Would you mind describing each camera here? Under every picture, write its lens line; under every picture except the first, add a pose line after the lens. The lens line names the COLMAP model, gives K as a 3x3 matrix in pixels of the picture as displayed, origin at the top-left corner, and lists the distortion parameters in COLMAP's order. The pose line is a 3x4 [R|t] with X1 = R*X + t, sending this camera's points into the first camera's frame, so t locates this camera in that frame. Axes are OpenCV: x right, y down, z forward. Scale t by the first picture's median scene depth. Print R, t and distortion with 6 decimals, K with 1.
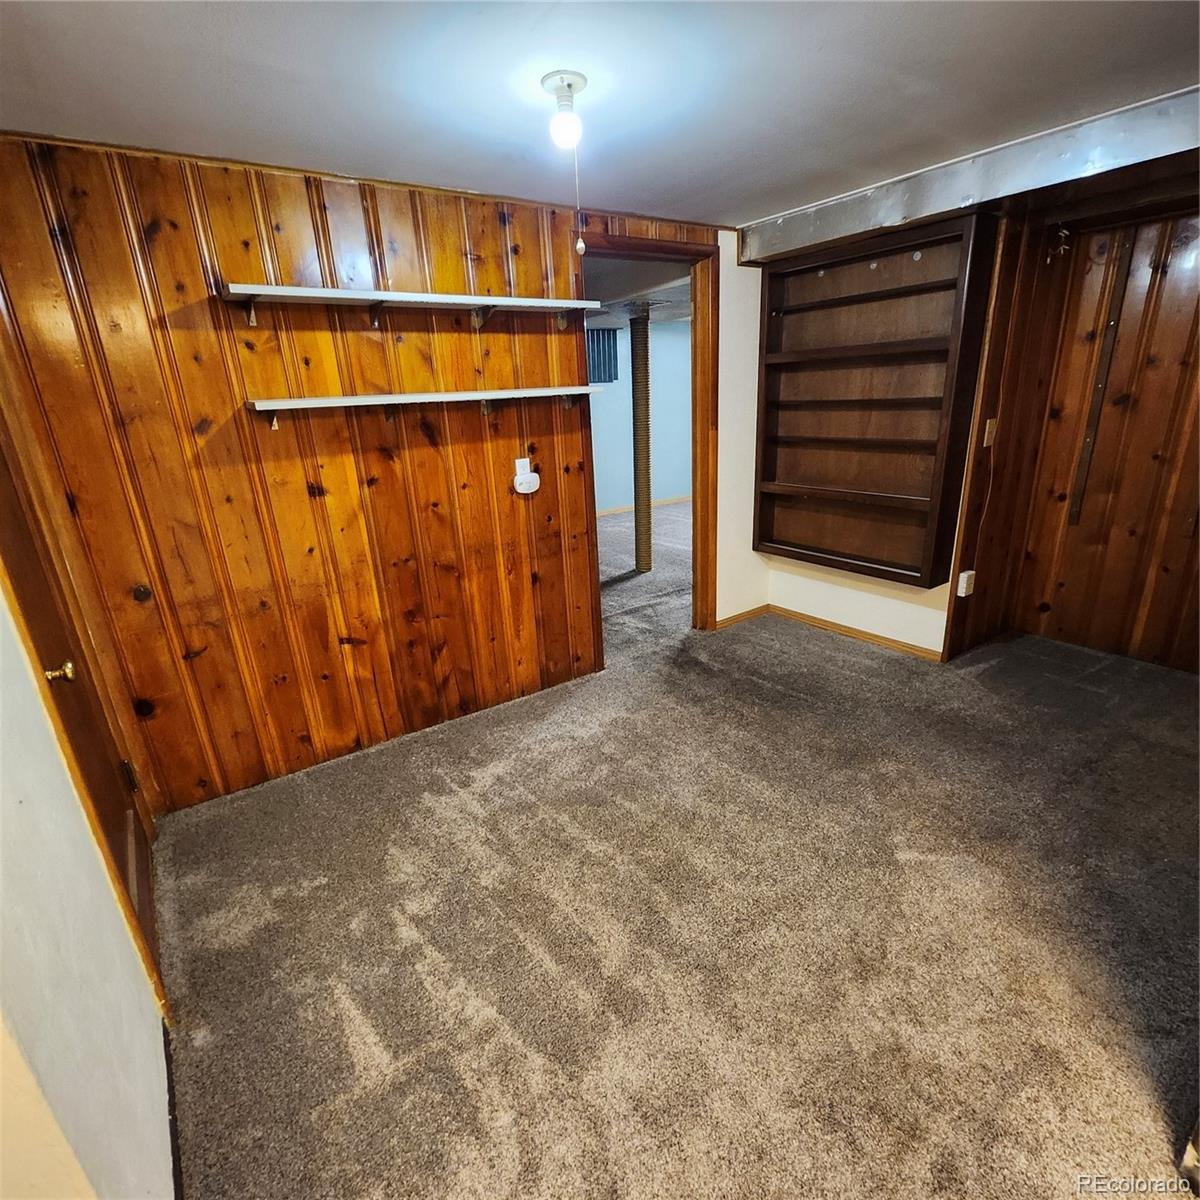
lens RADIAL K [[625.9, 0, 605.2], [0, 625.9, 608.3], [0, 0, 1]] dist [0.000217, -0.003079]
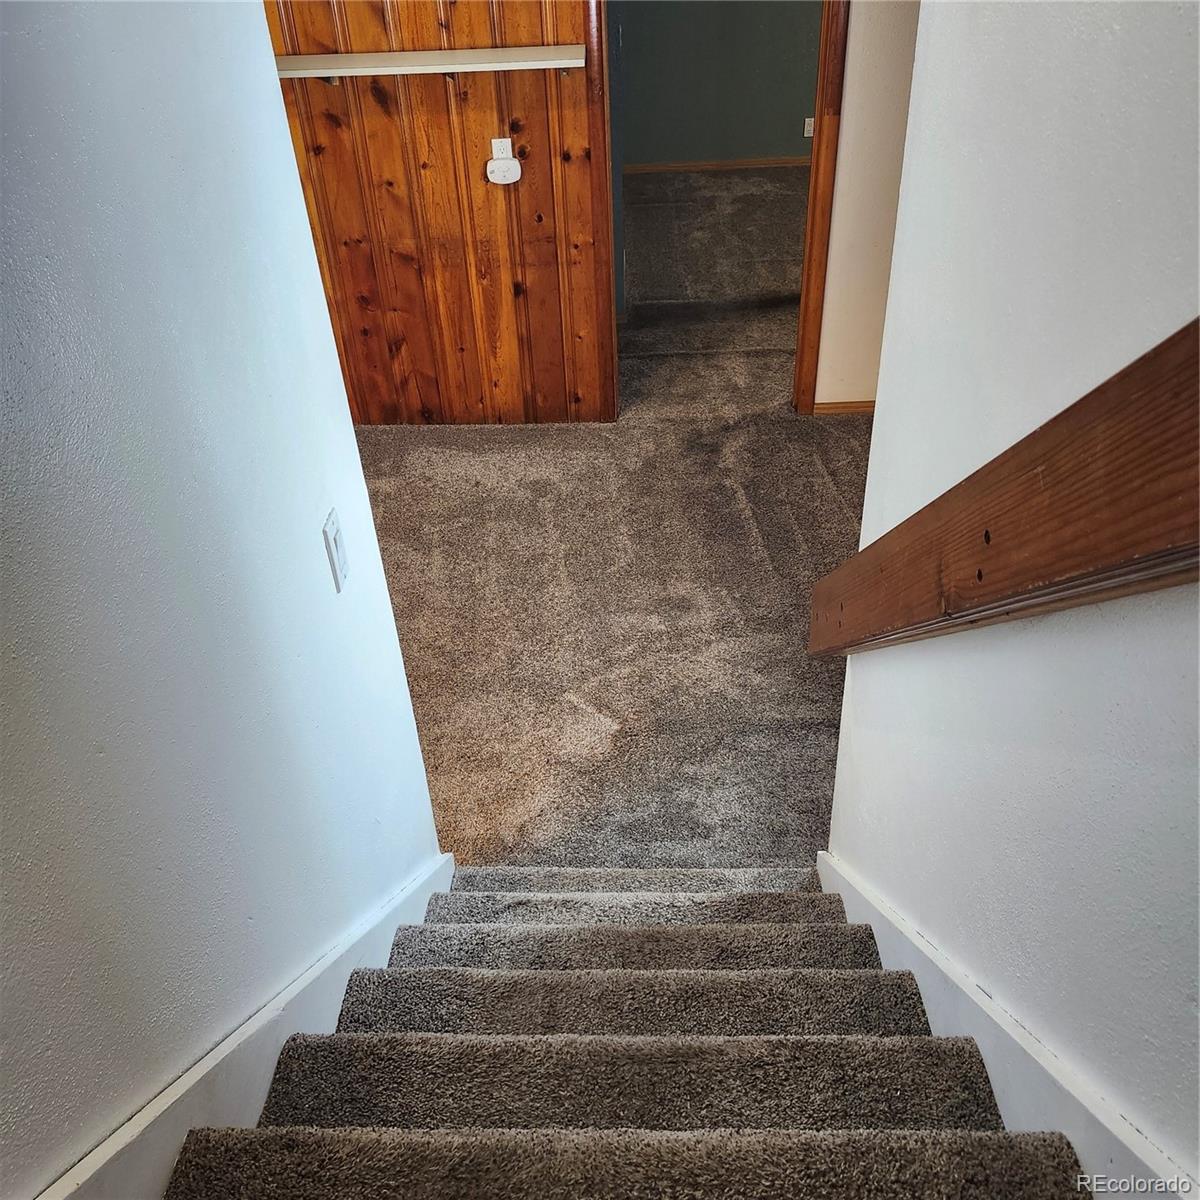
lens RADIAL K [[1104.5, 0, 605.9], [0, 1104.5, 591.5], [0, 0, 1]] dist [0.138673, -0.220687]
pose [[0.807450, 0.365909, -0.462746, 0.847089], [-0.197238, 0.906706, 0.372802, -0.270225], [0.555987, -0.209748, 0.804292, -0.213635]]
